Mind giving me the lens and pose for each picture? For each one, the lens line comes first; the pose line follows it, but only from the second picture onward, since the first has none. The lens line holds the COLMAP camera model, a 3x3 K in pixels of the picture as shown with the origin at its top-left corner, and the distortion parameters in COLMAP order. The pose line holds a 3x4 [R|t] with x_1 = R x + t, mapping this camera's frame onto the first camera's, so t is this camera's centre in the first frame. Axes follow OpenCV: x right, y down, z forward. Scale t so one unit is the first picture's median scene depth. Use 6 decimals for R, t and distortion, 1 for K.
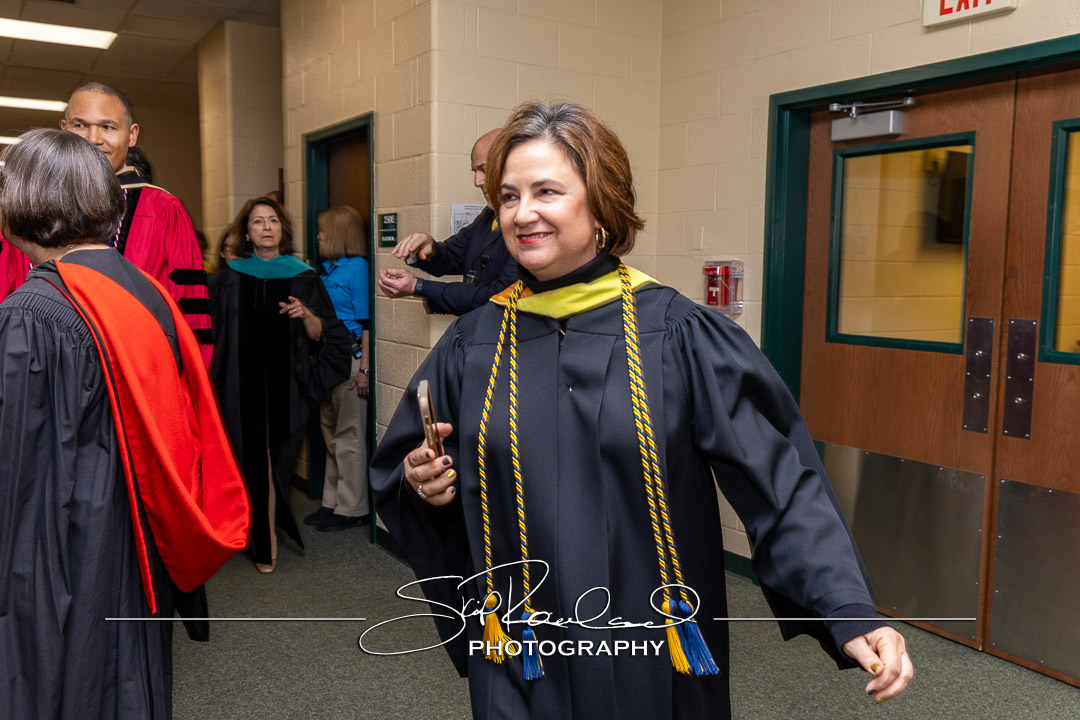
lens RADIAL K [[942.6, 0, 540.3], [0, 942.6, 361.5], [0, 0, 1]] dist [0.008914, 0.002994]
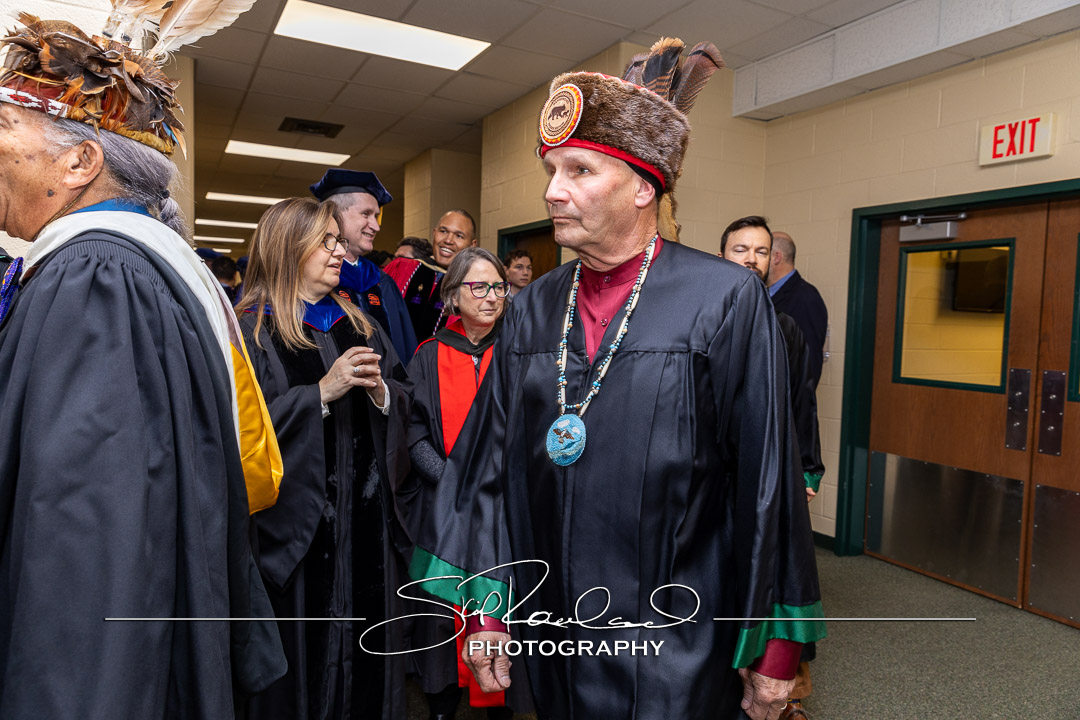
lens RADIAL K [[714.1, 0, 538.0], [0, 714.1, 356.9], [0, 0, 1]] dist [0.004973, 0.006462]
pose [[0.997603, 0.020650, -0.066051, -0.177917], [-0.023572, 0.998763, -0.043780, -0.000197], [0.065065, 0.045232, 0.996855, -0.112198]]
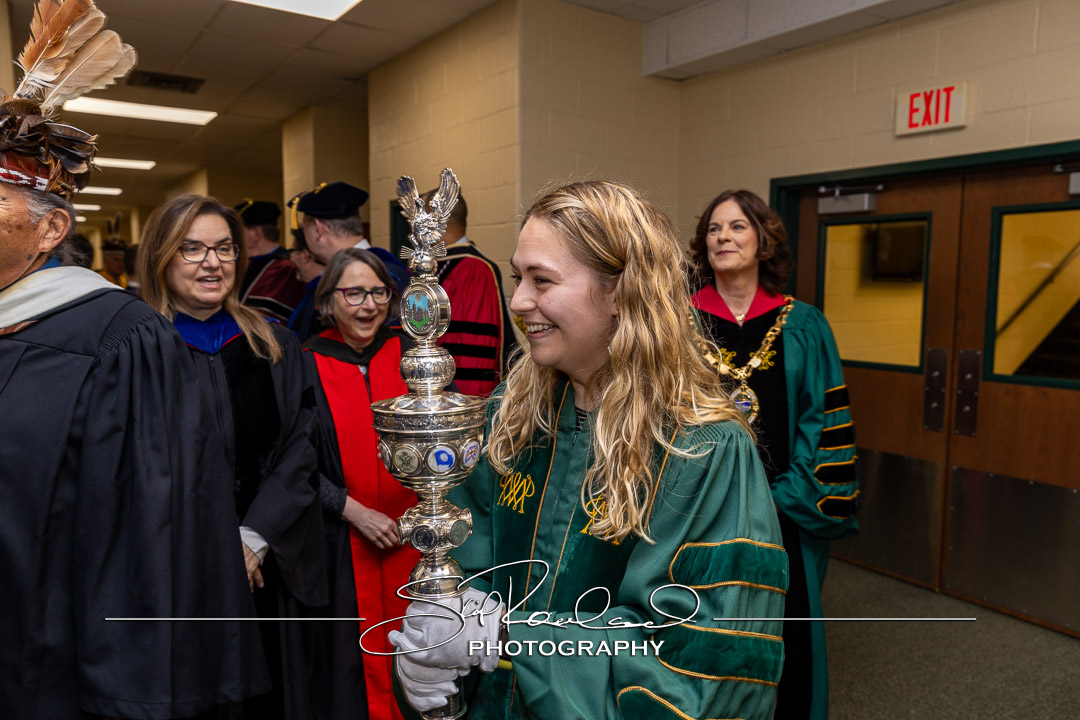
lens RADIAL K [[774.8, 0, 537.5], [0, 774.8, 359.8], [0, 0, 1]] dist [-0.013413, 0.020697]
pose [[0.998889, -0.011713, 0.045635, -0.157808], [0.011647, 0.999931, 0.001731, -0.037159], [-0.045653, -0.001198, 0.998957, -0.086696]]
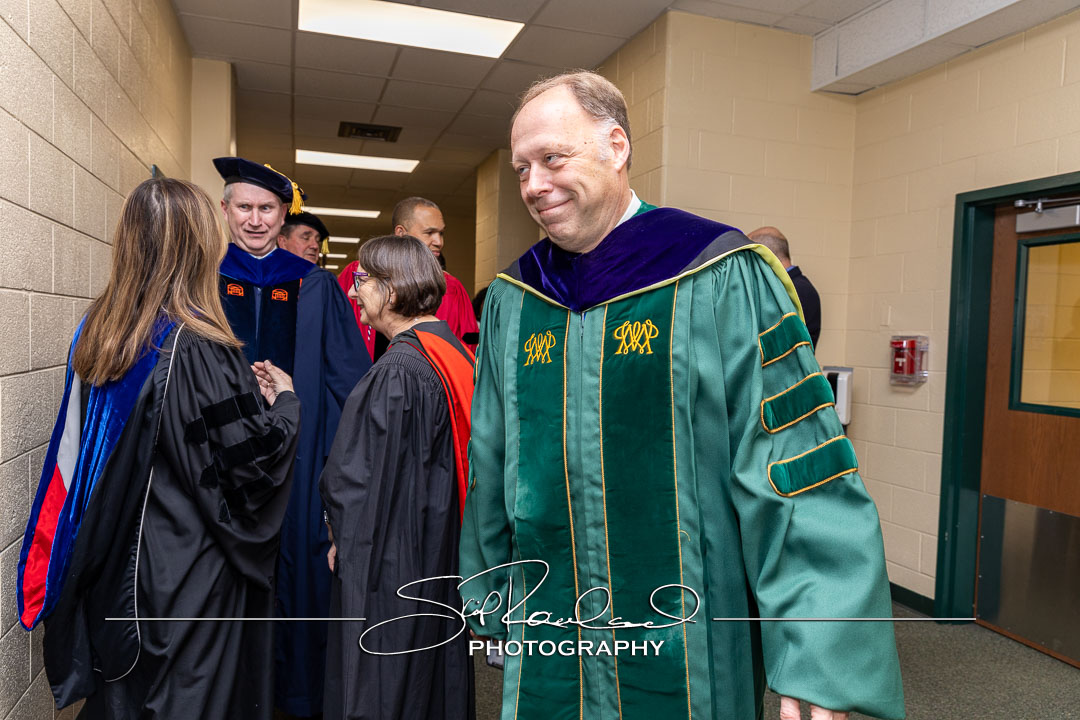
lens RADIAL K [[762.1, 0, 537.5], [0, 762.1, 363.5], [0, 0, 1]] dist [-0.014980, 0.024282]
pose [[0.970992, 0.026731, -0.237612, -0.032014], [-0.041383, 0.997522, -0.056890, -0.000862], [0.235503, 0.065073, 0.969693, -0.013079]]
